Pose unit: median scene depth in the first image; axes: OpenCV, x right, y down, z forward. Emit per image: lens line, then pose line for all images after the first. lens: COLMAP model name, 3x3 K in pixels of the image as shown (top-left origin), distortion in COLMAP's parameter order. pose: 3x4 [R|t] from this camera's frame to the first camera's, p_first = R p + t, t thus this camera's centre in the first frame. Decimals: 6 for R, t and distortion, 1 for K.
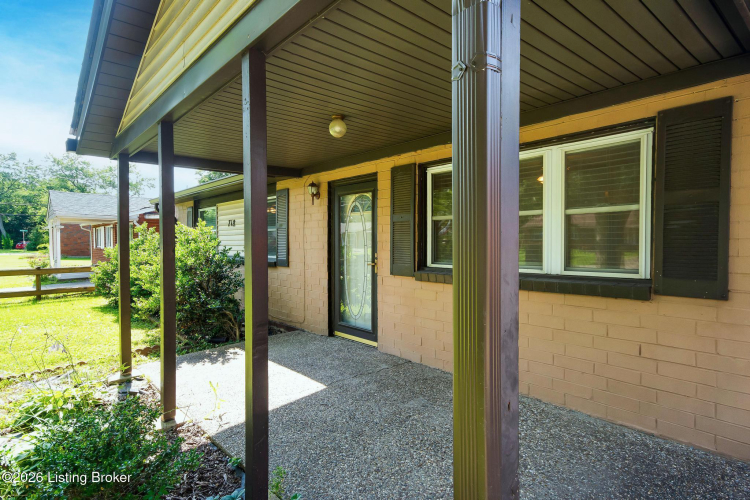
lens RADIAL K [[400.8, 0, 380.0], [0, 400.8, 249.6], [0, 0, 1]] dist [0.005034, 0.000188]
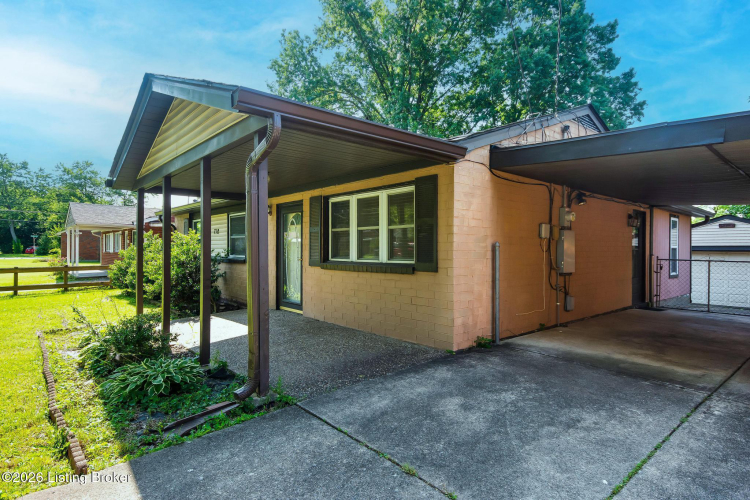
lens RADIAL K [[400.5, 0, 375.0], [0, 400.5, 250.0], [0, 0, 1]] dist [0.000717, 0.000431]
pose [[0.999892, 0.007161, -0.012856, 0.251183], [-0.007397, 0.999804, -0.018388, 0.022991], [0.012722, 0.018481, 0.999748, -0.459067]]
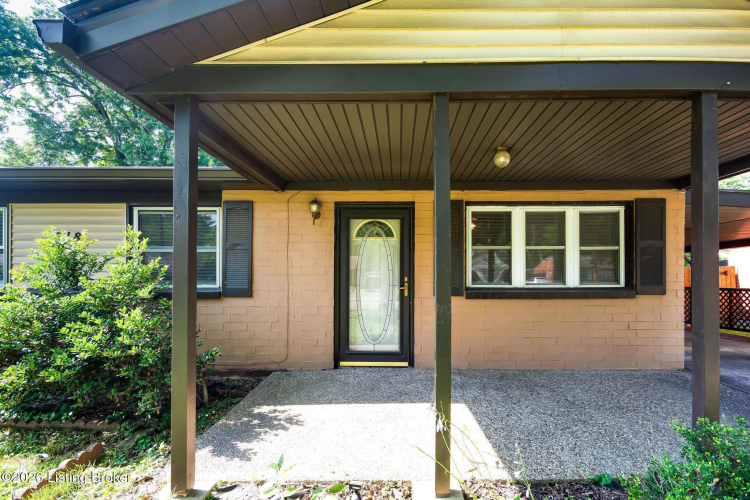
lens RADIAL K [[337.8, 0, 384.3], [0, 337.8, 273.5], [0, 0, 1]] dist [-0.001179, -0.000144]
pose [[0.683233, 0.011848, 0.730105, -0.624856], [0.012812, 0.999520, -0.028209, 0.020836], [-0.730088, 0.028627, 0.682753, 0.381606]]
